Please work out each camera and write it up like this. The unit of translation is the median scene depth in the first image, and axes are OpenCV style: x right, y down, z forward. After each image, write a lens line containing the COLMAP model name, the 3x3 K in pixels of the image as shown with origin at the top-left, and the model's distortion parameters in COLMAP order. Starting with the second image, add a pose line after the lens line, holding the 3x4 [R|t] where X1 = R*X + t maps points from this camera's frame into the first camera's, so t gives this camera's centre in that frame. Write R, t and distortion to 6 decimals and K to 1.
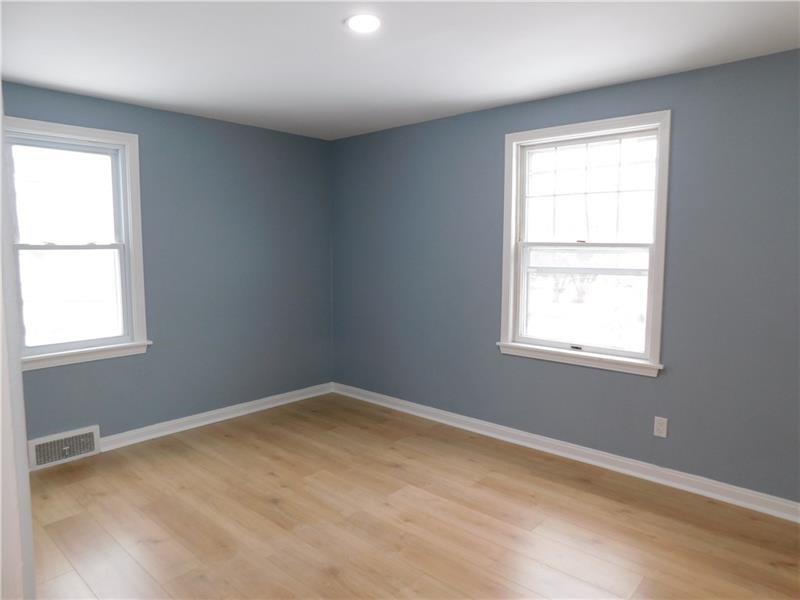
lens RADIAL K [[553.0, 0, 400.0], [0, 553.0, 300.0], [0, 0, 1]] dist [0.000014, -0.001082]
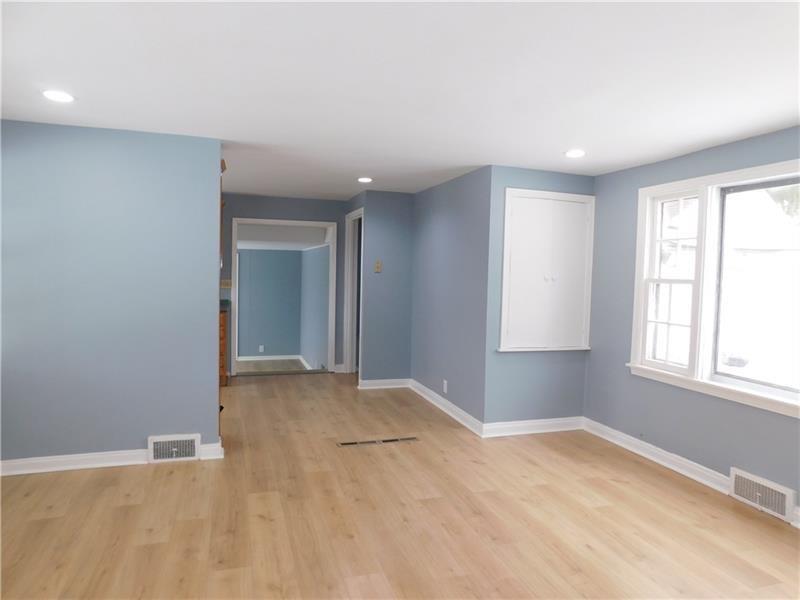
lens RADIAL K [[553.0, 0, 400.0], [0, 553.0, 300.0], [0, 0, 1]] dist [0.000014, -0.001082]
pose [[0.872024, 0.056454, -0.486196, 0.321090], [-0.086262, 0.995504, -0.039124, 0.030052], [0.481802, 0.076057, 0.872973, -0.261581]]
